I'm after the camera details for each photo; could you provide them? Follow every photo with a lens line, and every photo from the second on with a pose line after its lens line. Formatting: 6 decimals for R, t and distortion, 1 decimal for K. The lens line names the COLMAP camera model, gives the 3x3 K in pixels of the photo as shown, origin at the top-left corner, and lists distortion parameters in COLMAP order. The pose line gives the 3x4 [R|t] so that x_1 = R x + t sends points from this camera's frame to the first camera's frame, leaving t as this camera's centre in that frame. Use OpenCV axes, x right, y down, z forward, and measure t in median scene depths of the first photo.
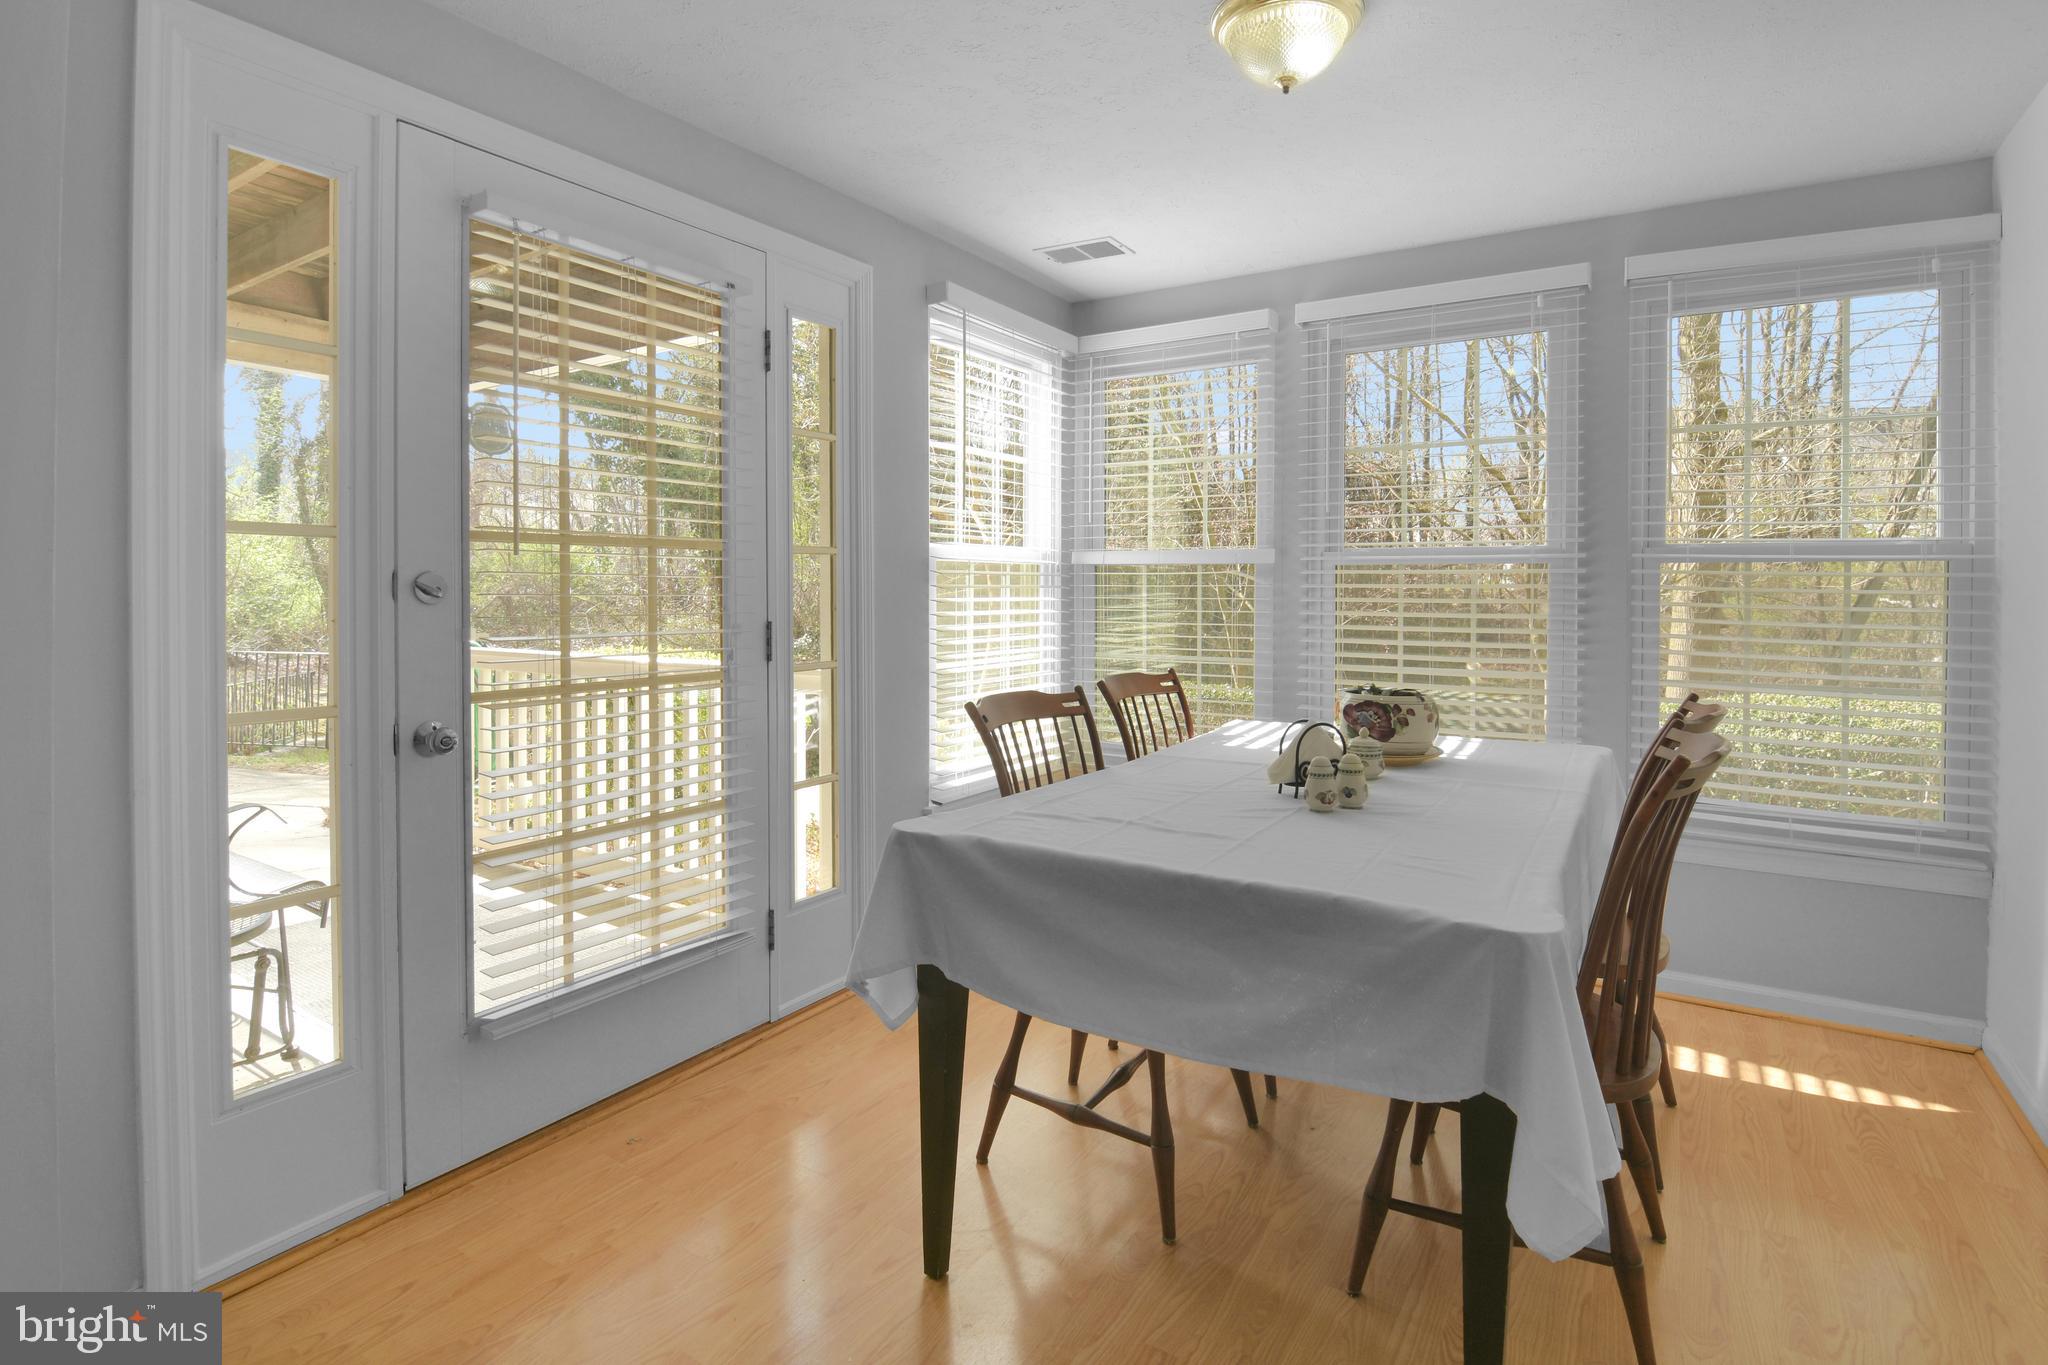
lens RADIAL K [[984.2, 0, 1028.4], [0, 984.2, 604.3], [0, 0, 1]] dist [-0.000849, -0.018531]
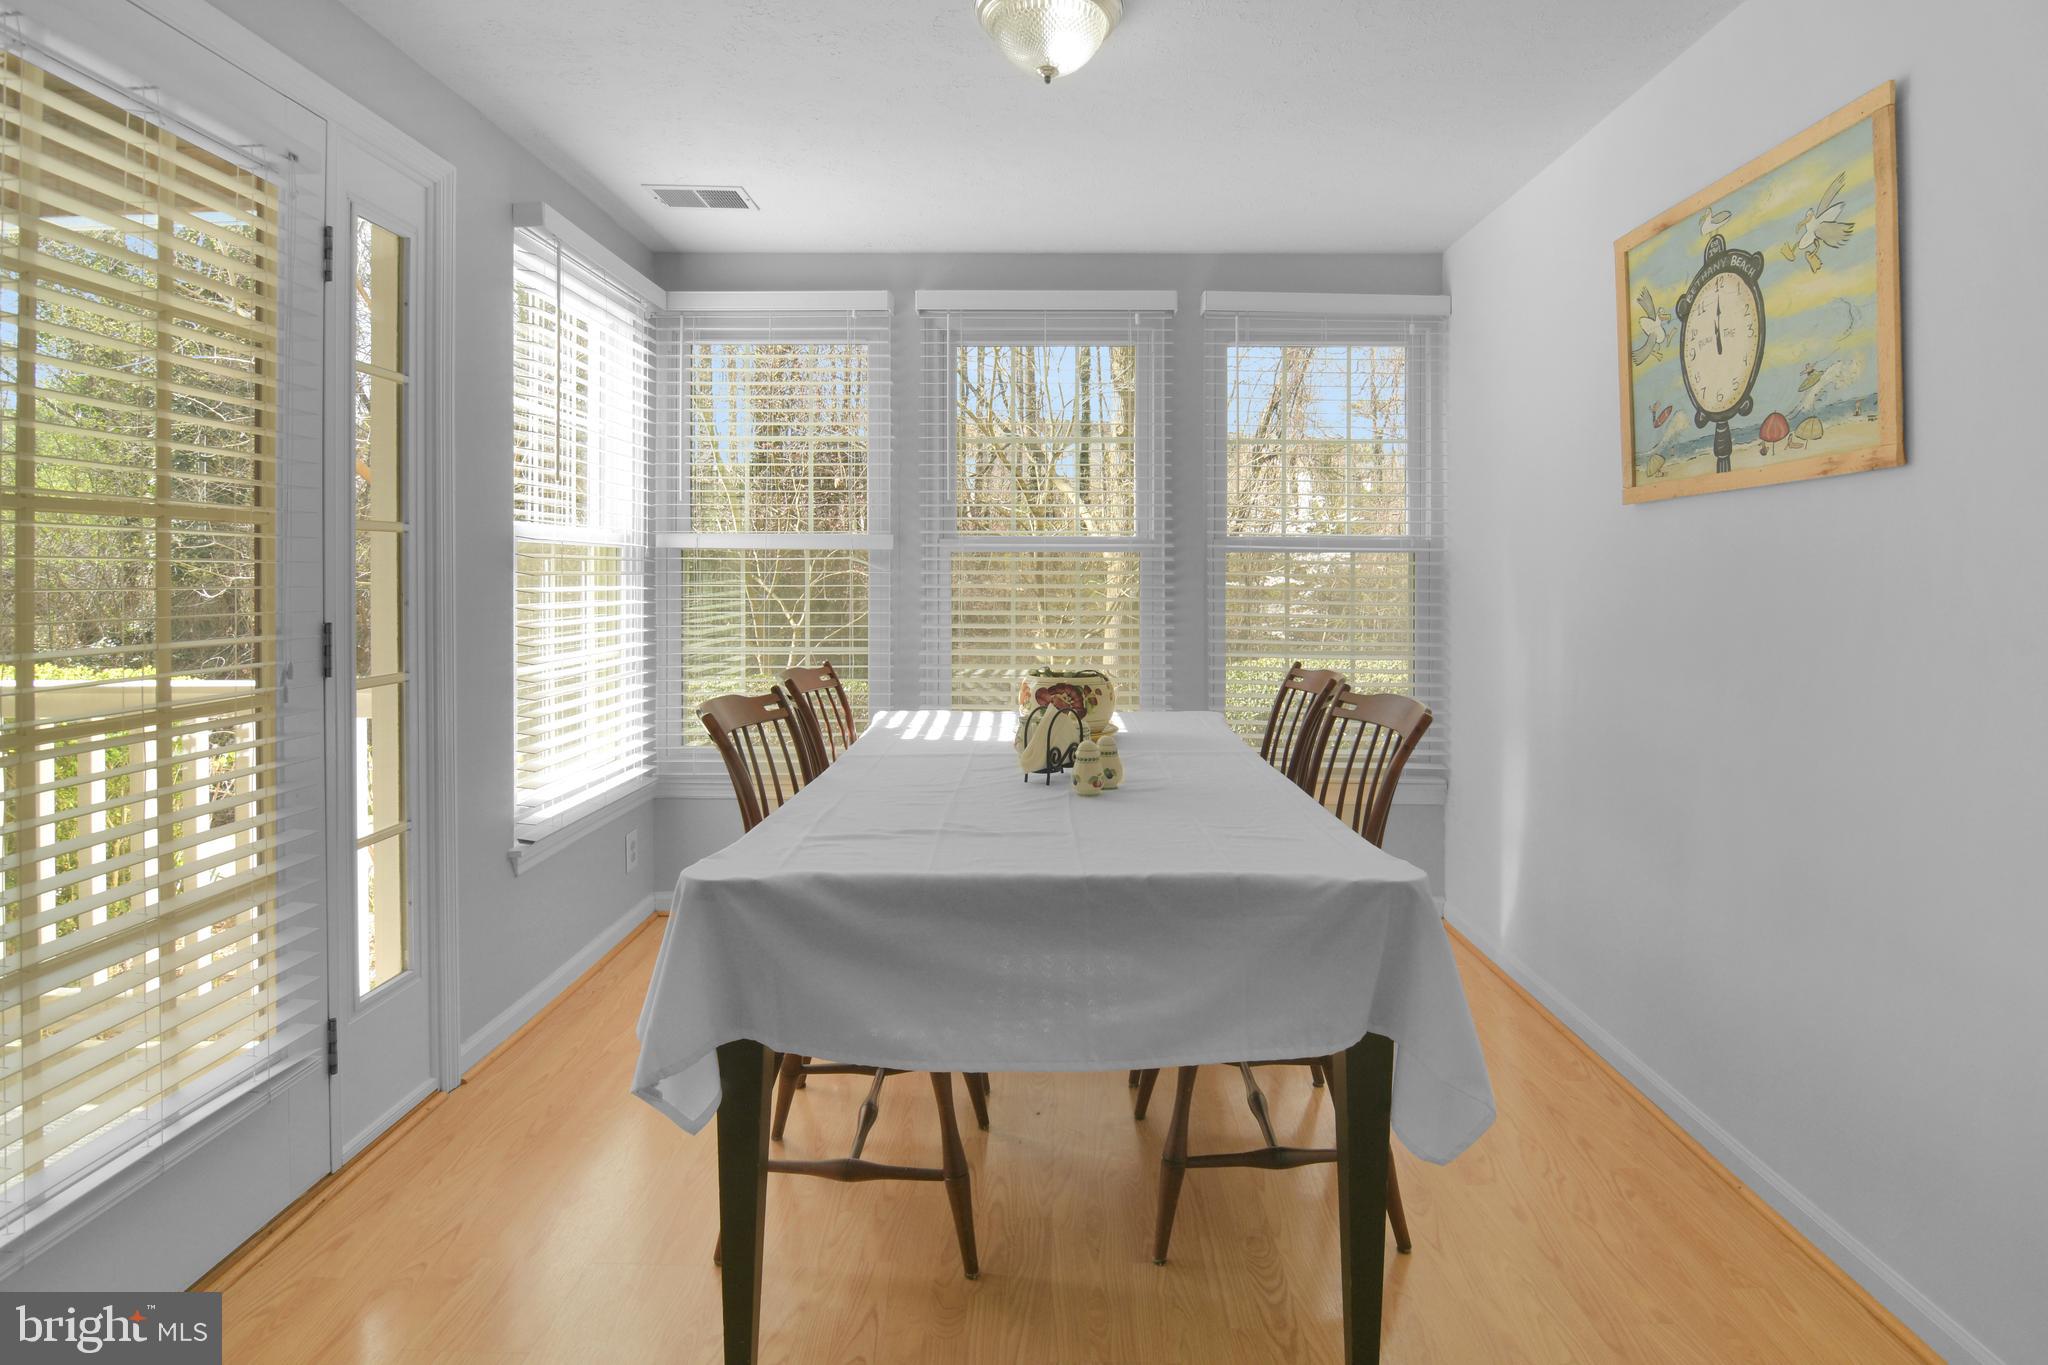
lens RADIAL K [[993.8, 0, 1026.9], [0, 993.8, 577.2], [0, 0, 1]] dist [-0.013060, 0.000643]
pose [[0.855359, -0.003979, 0.518021, -0.183791], [0.010572, 0.999896, -0.009777, -0.003274], [-0.517928, 0.013840, 0.855312, 0.098831]]
